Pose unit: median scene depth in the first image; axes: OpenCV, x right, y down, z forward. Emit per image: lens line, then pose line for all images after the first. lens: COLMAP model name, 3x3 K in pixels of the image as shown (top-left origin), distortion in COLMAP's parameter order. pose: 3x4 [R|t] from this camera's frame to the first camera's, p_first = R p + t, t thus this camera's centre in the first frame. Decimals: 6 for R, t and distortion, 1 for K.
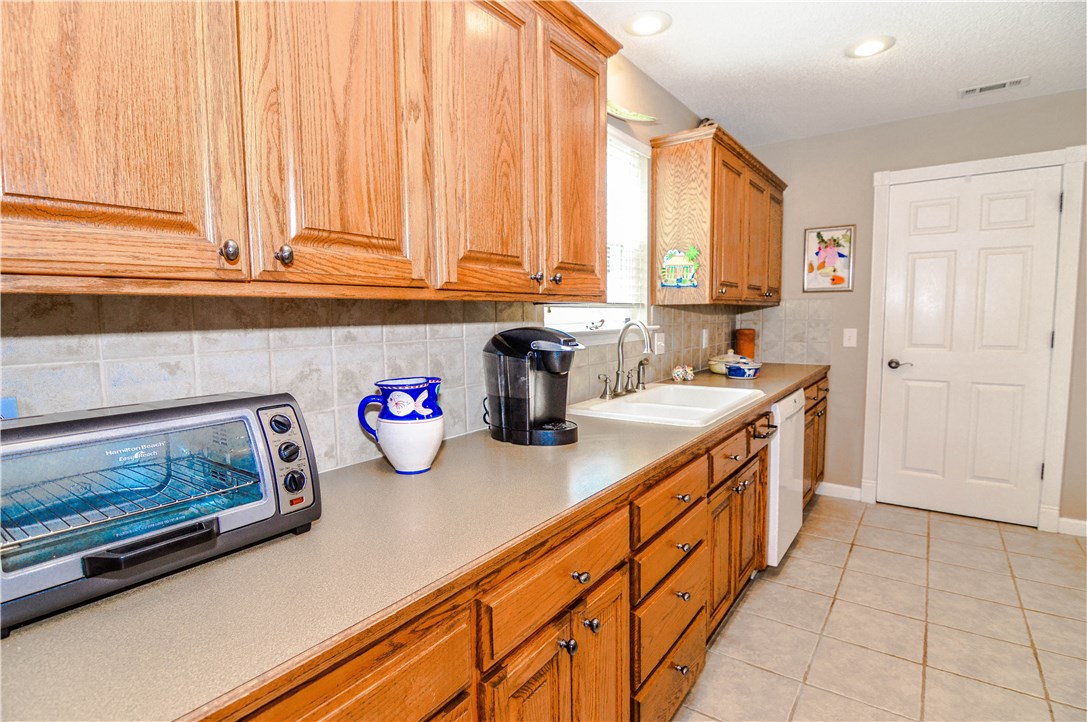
lens RADIAL K [[546.5, 0, 541.5], [0, 546.5, 362.3], [0, 0, 1]] dist [-0.015286, -0.006459]
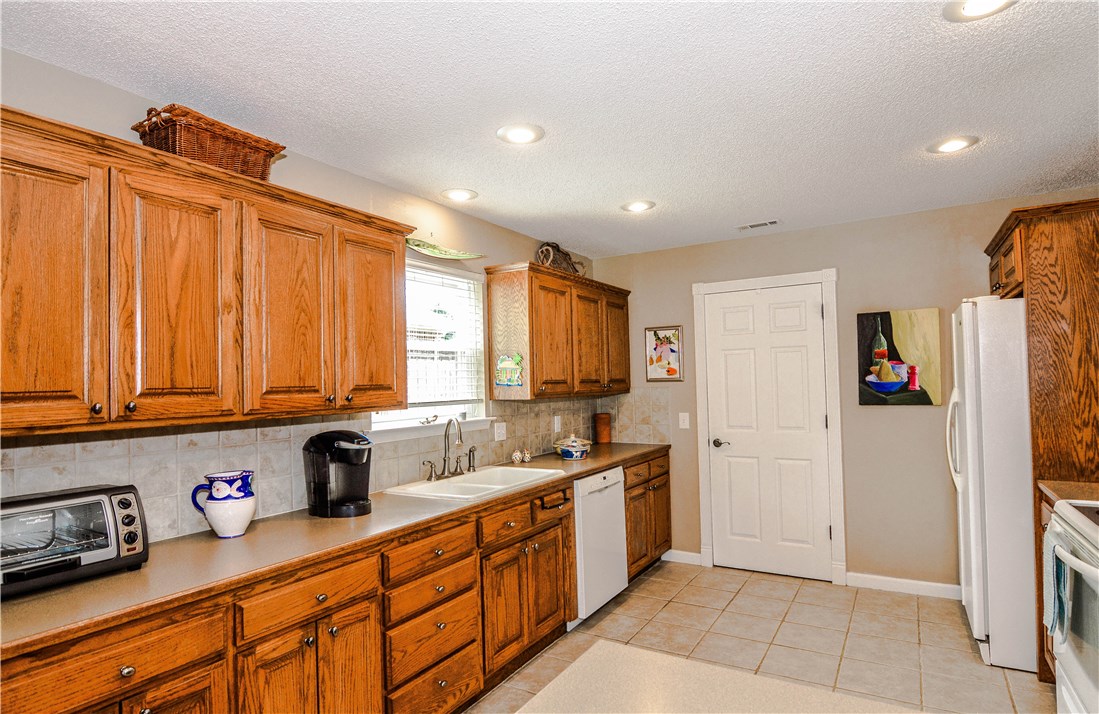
lens RADIAL K [[591.6, 0, 549.8], [0, 591.6, 364.2], [0, 0, 1]] dist [-0.015707, -0.005354]
pose [[0.995949, -0.007886, 0.089572, 0.452823], [0.018729, 0.992492, -0.120863, -0.048337], [-0.087946, 0.122051, 0.988620, -0.648274]]
